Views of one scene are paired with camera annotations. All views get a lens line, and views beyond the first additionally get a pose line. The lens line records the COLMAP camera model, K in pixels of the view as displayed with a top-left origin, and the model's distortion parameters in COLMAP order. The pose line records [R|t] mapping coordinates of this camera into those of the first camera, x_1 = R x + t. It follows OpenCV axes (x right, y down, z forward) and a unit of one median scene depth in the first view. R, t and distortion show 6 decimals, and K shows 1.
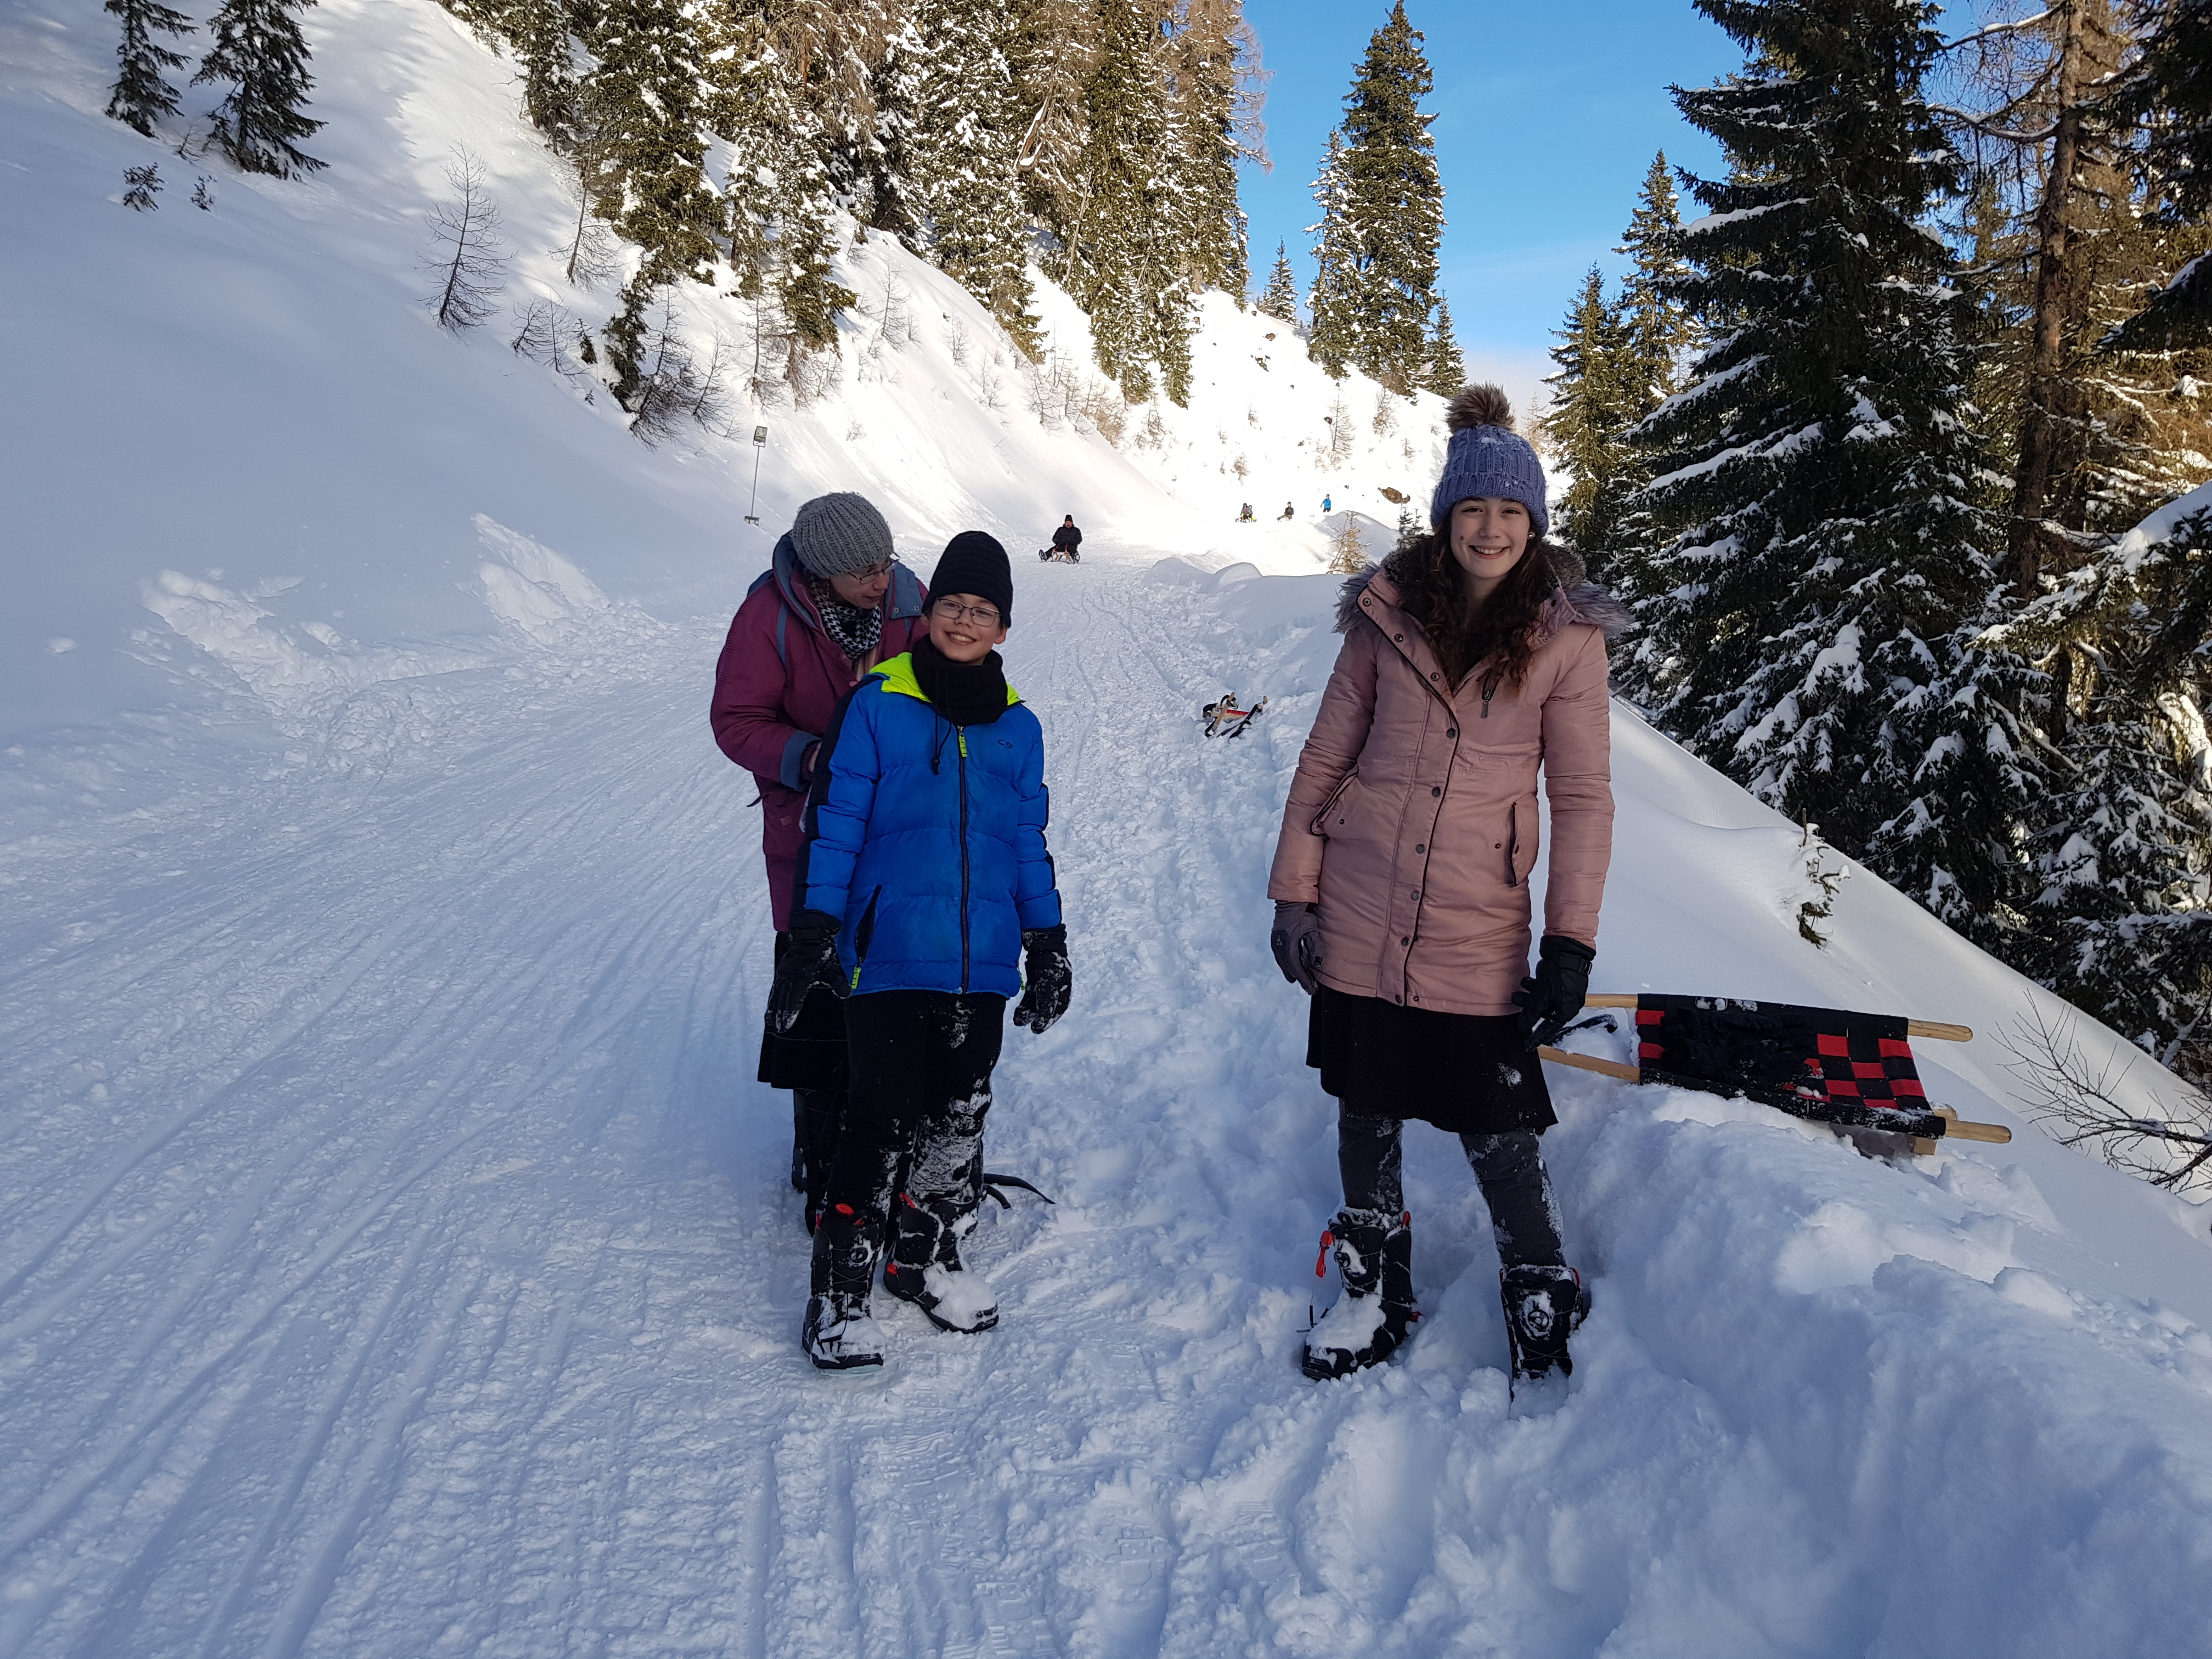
lens RADIAL K [[1763.1, 0, 1095.9], [0, 1763.1, 840.2], [0, 0, 1]] dist [0.090939, -0.143955]
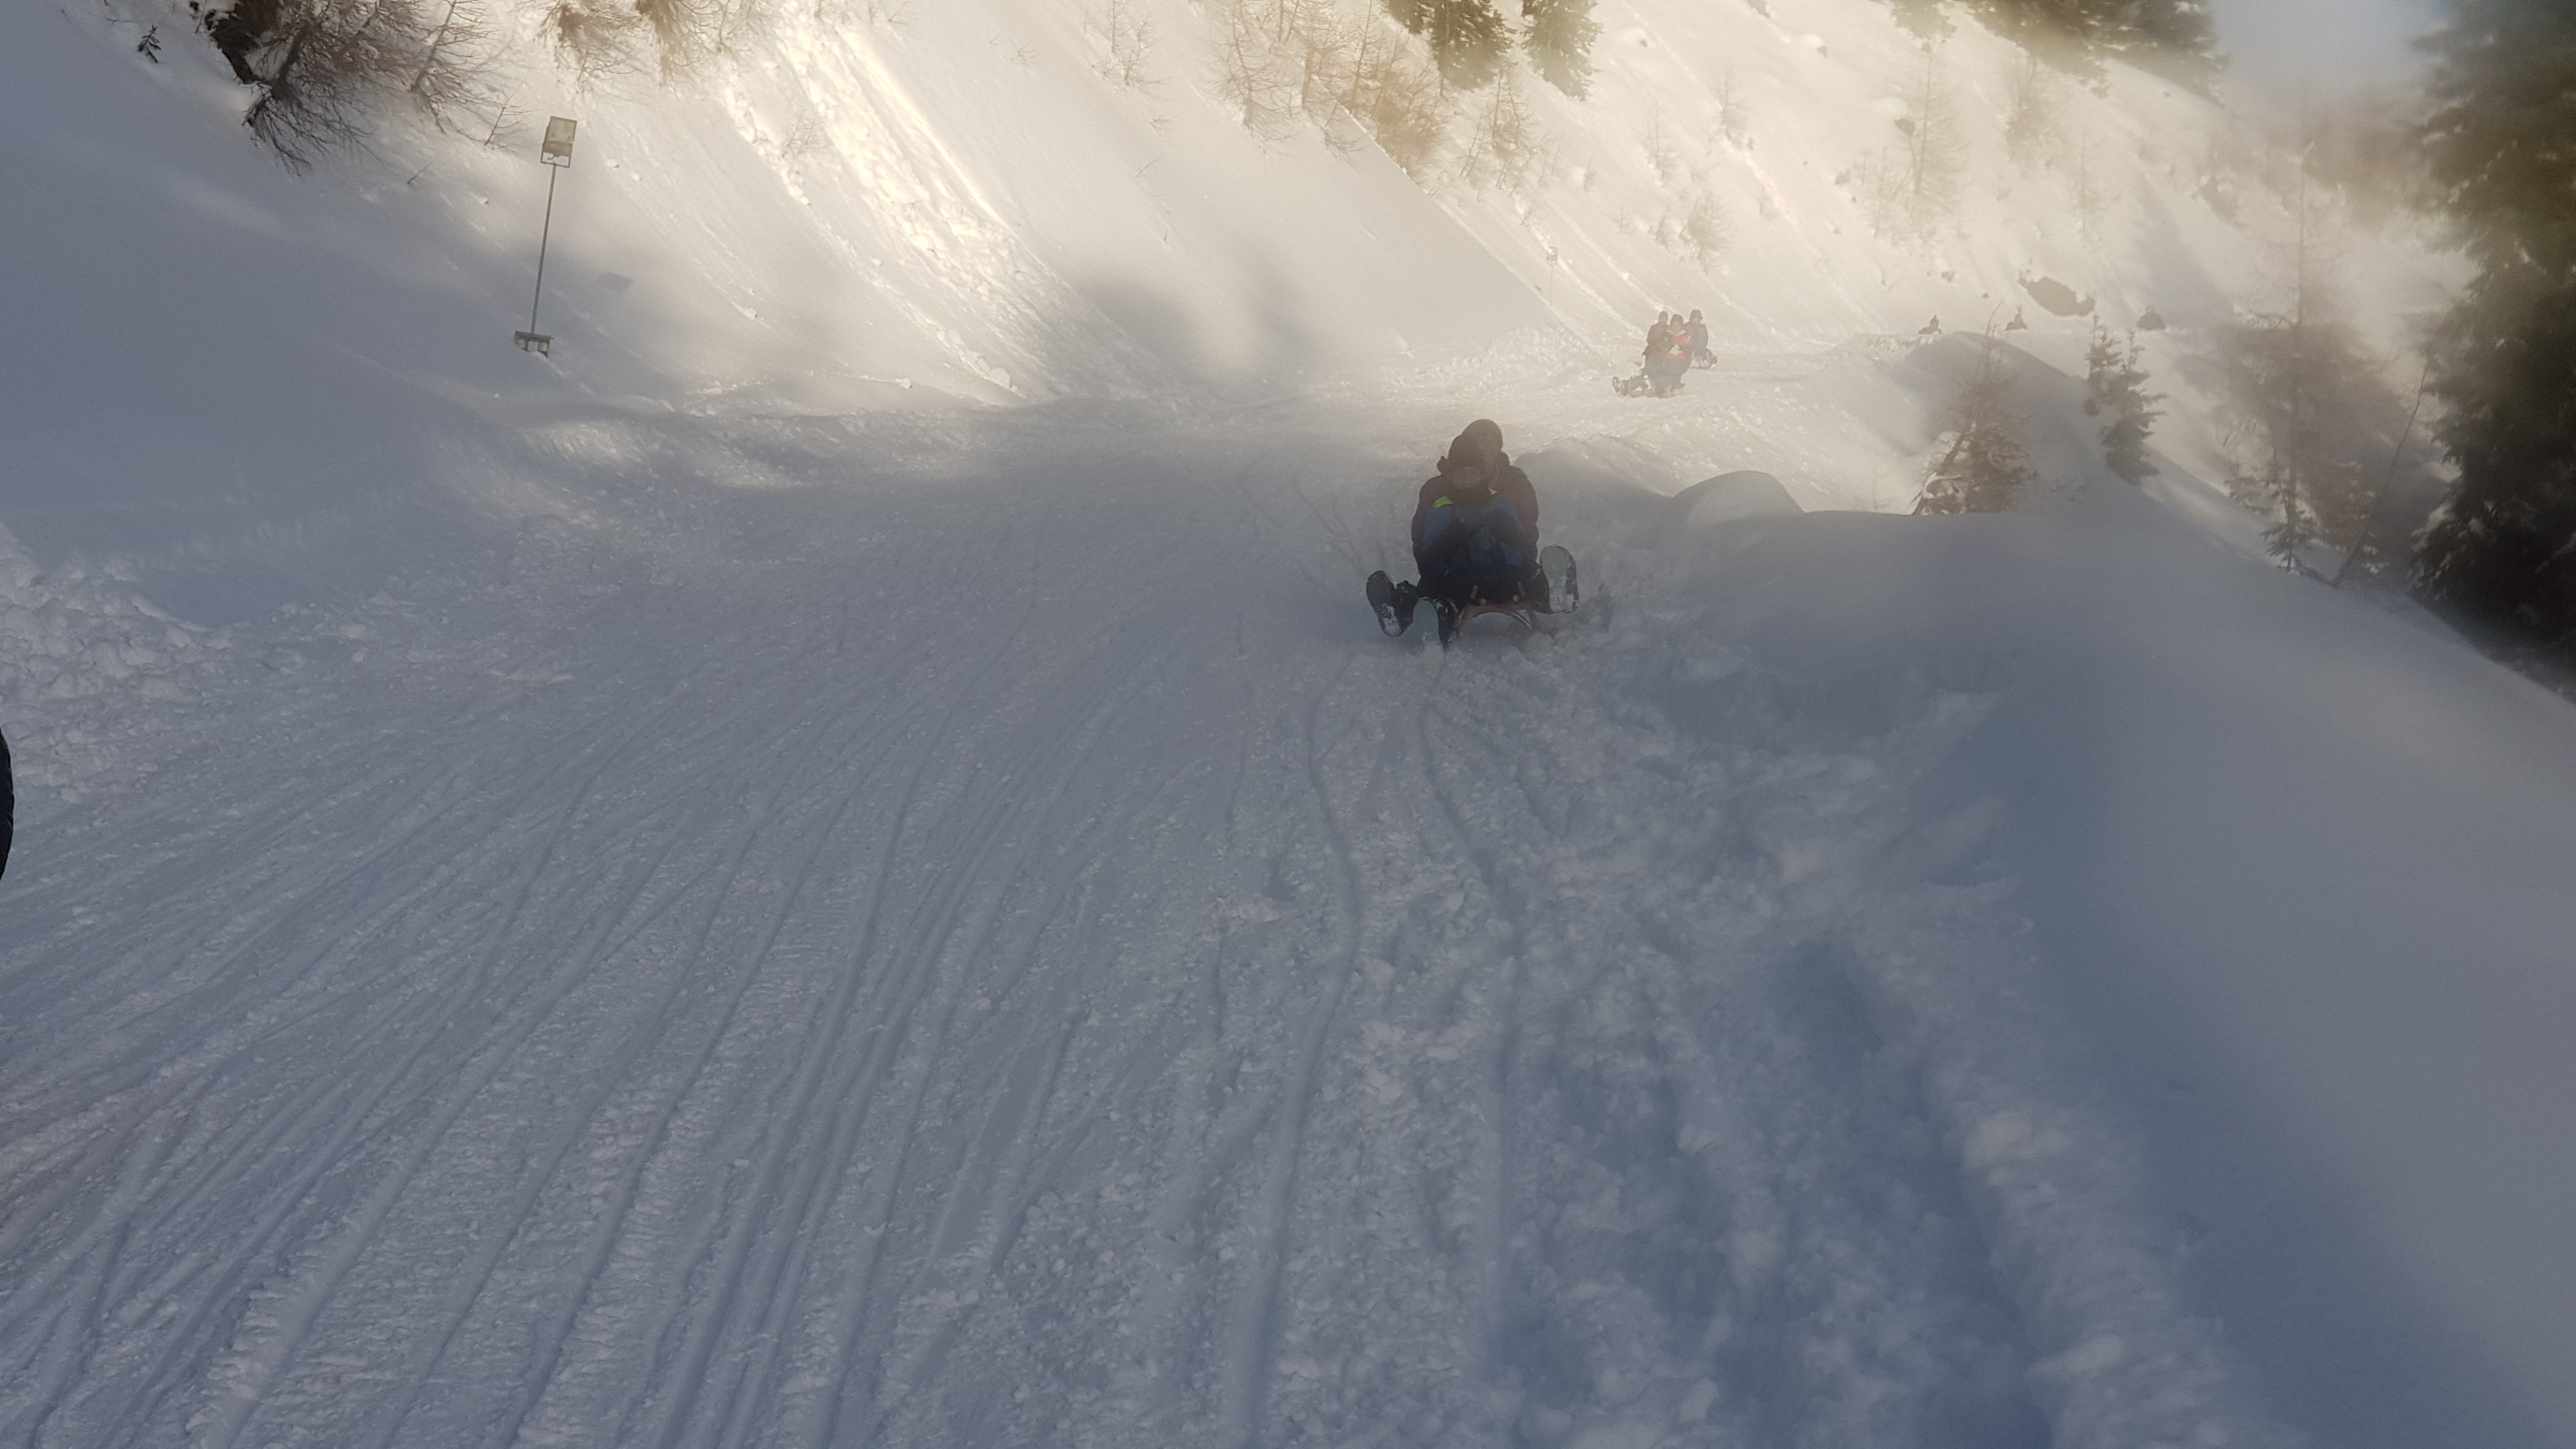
lens RADIAL K [[3639.6, 0, 1285.9], [0, 3639.6, 709.2], [0, 0, 1]] dist [0.351945, -2.114419]
pose [[0.999659, 0.014705, -0.021590, -0.000130], [-0.016331, 0.996885, -0.077157, -0.027419], [0.020388, 0.077483, 0.996785, 0.133256]]
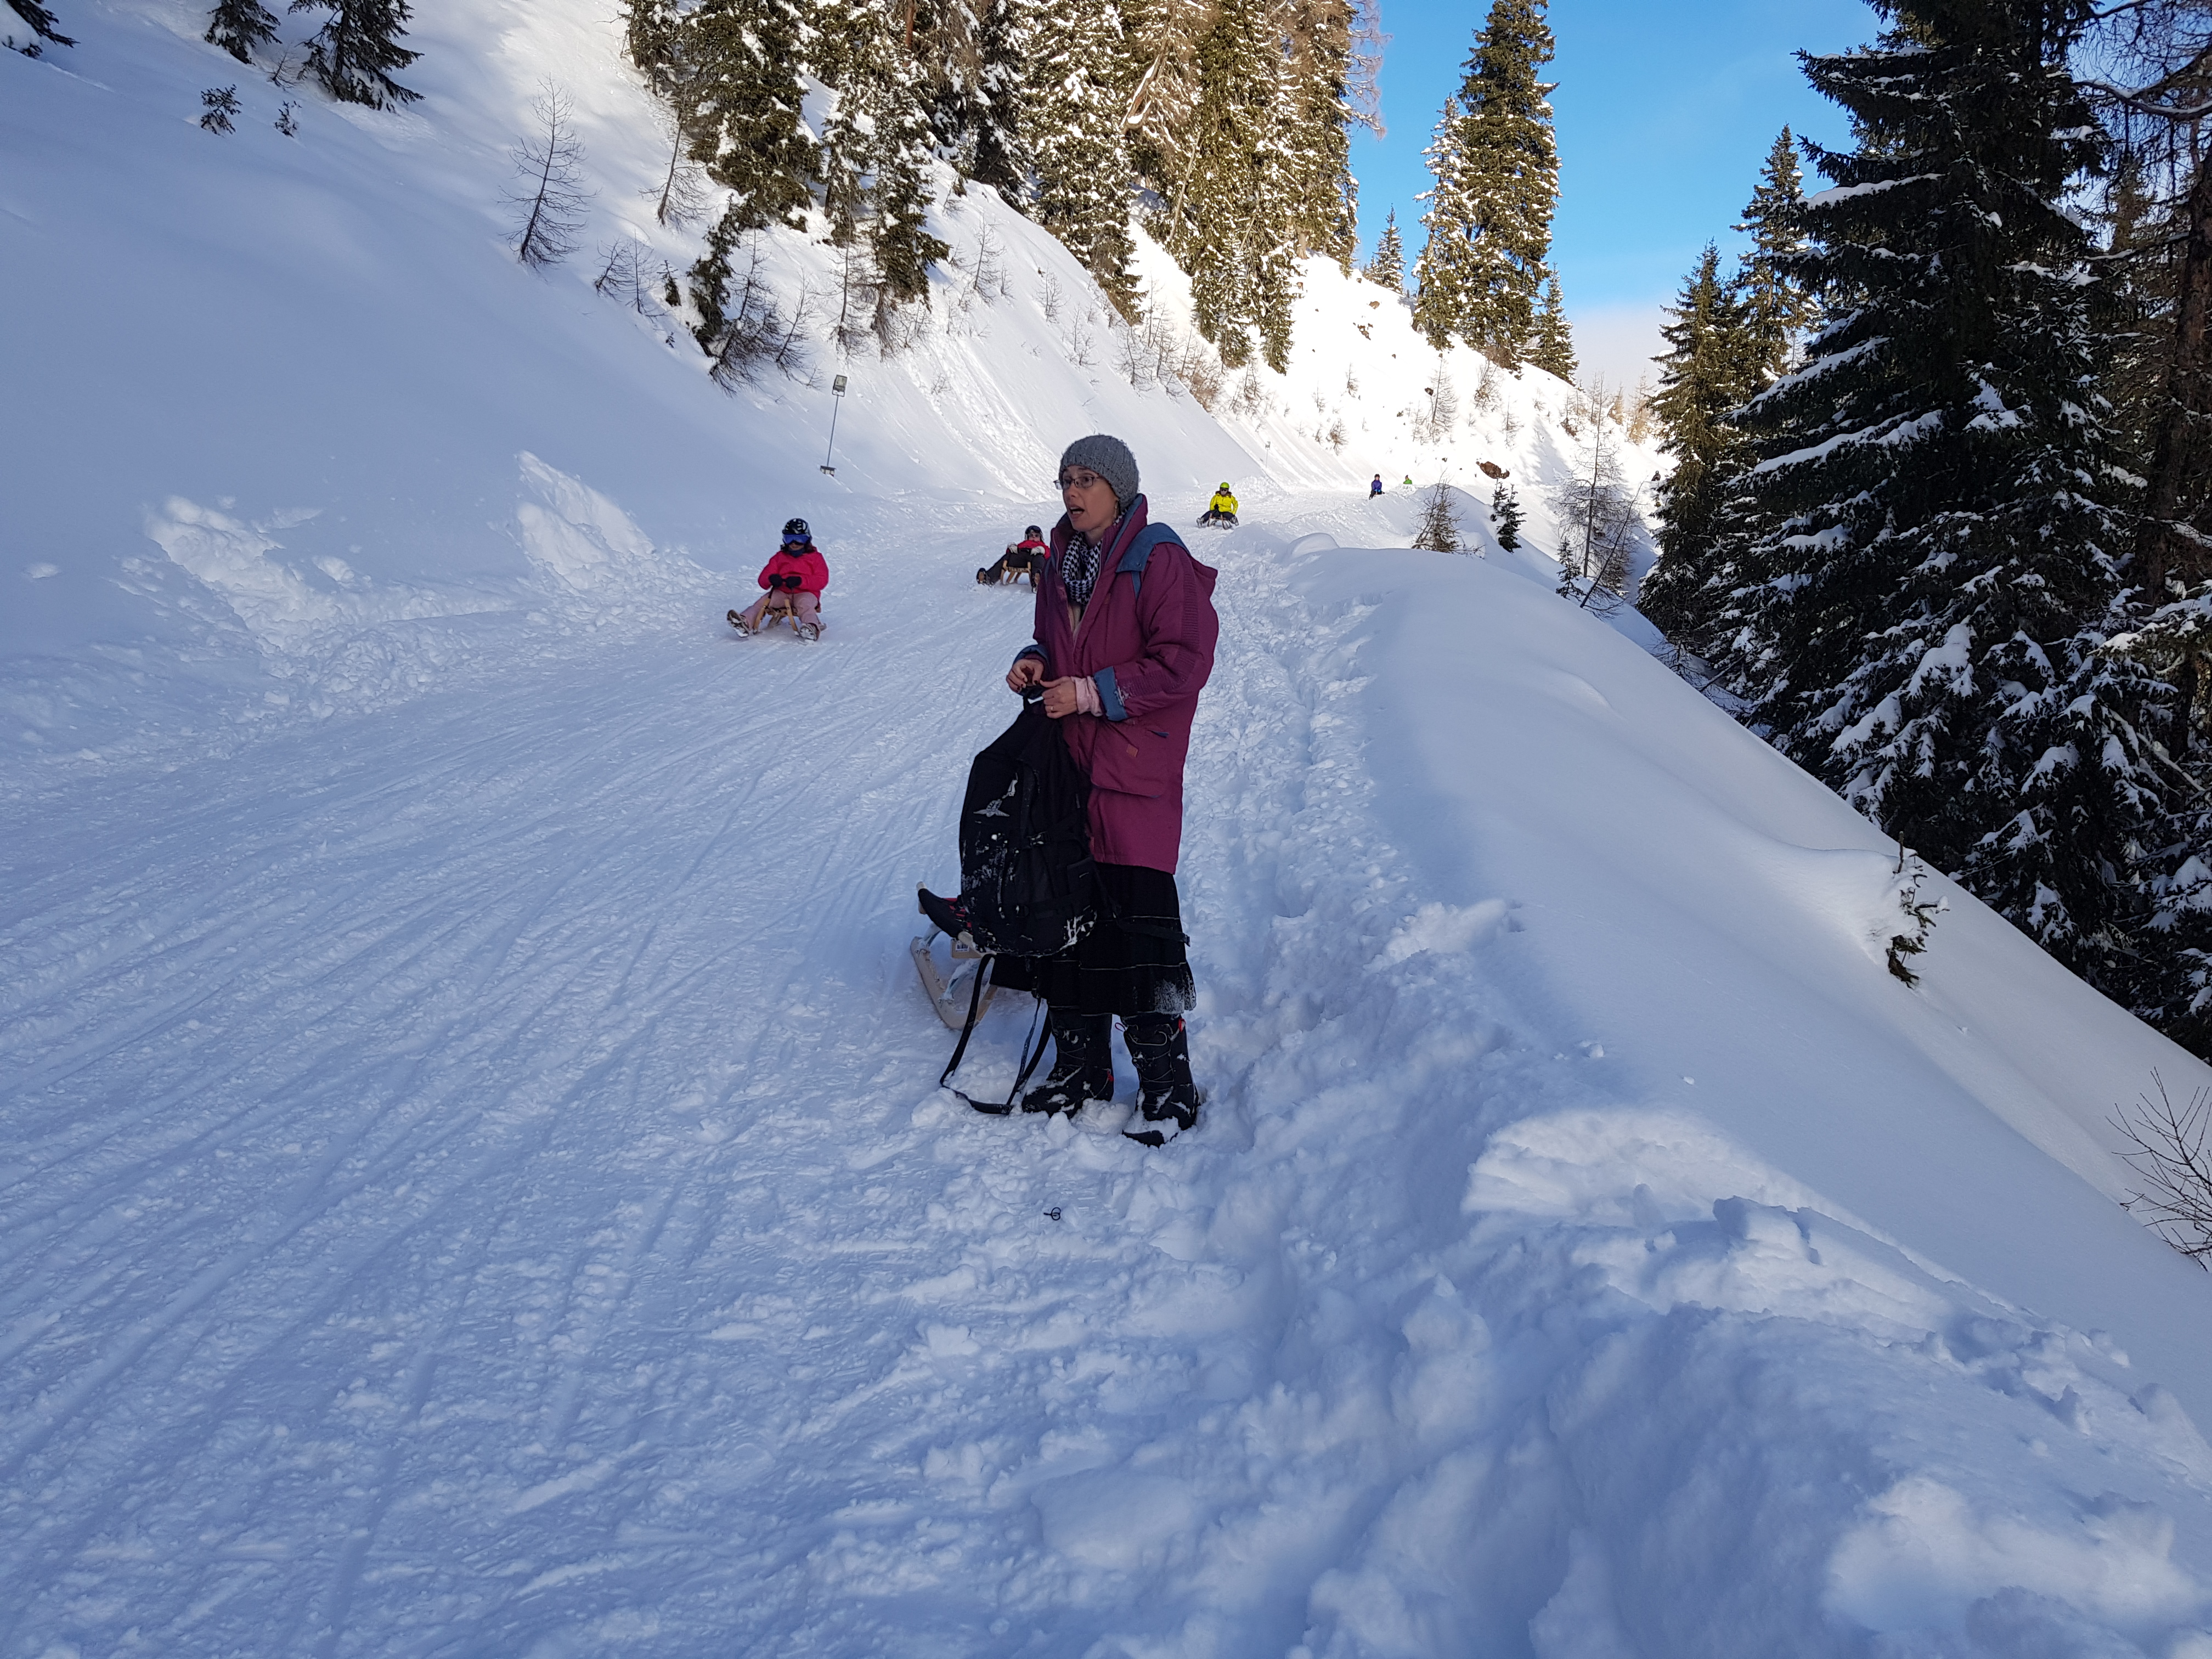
lens RADIAL K [[1734.6, 0, 1107.9], [0, 1734.6, 816.9], [0, 0, 1]] dist [0.078997, -0.125677]
pose [[0.997822, 0.047113, -0.046179, 0.012585], [-0.046651, 0.998850, 0.011027, -0.005195], [0.046645, -0.008849, 0.998872, 0.032230]]
